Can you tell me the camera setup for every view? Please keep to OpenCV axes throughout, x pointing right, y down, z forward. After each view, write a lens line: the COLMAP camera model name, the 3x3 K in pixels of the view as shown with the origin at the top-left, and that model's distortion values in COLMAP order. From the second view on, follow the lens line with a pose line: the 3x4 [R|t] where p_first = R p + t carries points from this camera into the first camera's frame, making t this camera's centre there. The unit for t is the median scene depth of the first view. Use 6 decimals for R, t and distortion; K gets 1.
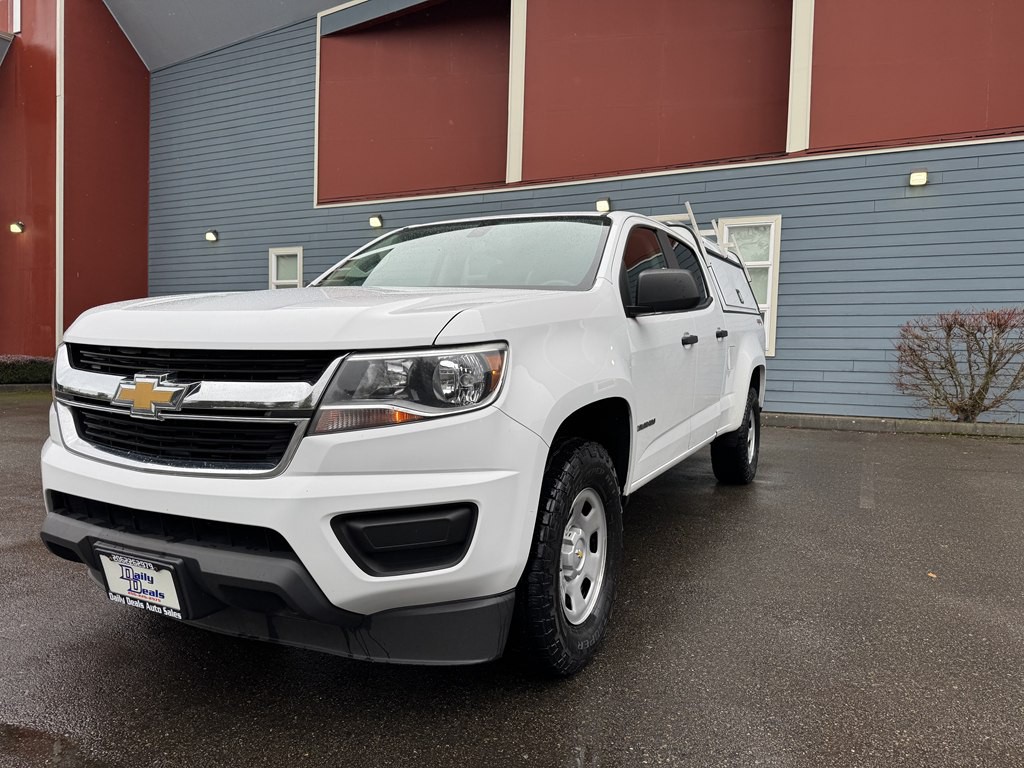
lens RADIAL K [[727.4, 0, 512.0], [0, 727.4, 384.0], [0, 0, 1]] dist [-0.002784, -0.003064]
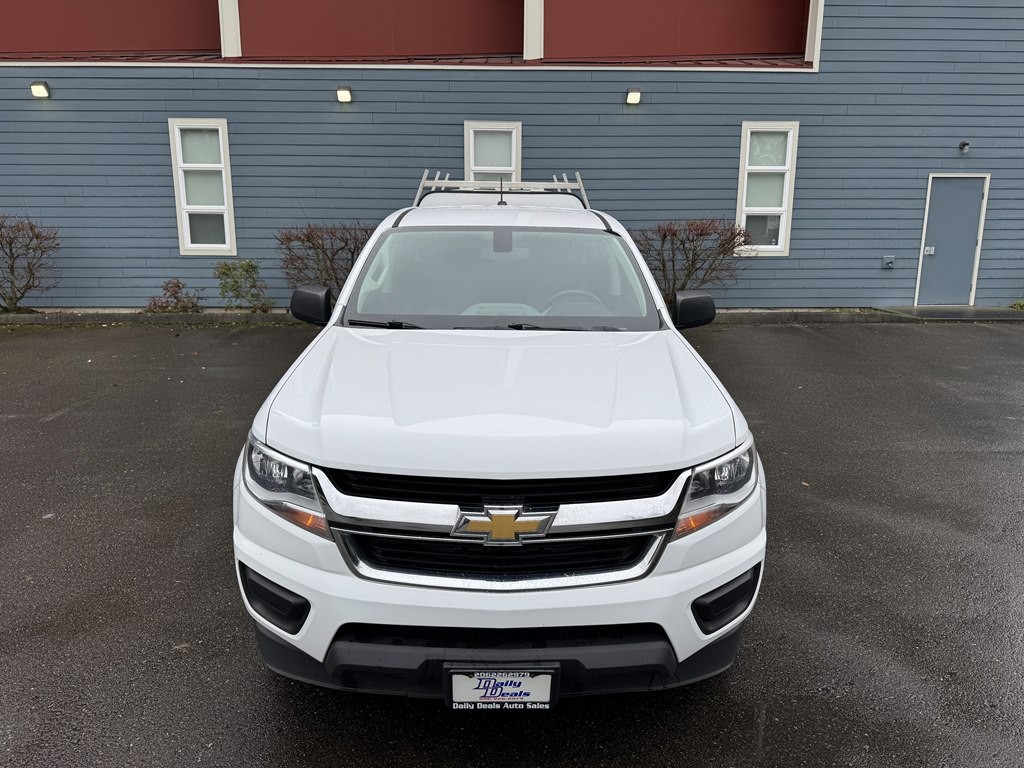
lens RADIAL K [[735.1, 0, 505.1], [0, 735.1, 371.8], [0, 0, 1]] dist [0.029650, -0.027050]
pose [[0.882825, -0.110582, 0.456500, -0.918122], [0.026508, 0.982072, 0.186632, -0.384304], [-0.468954, -0.152662, 0.869929, 0.097983]]
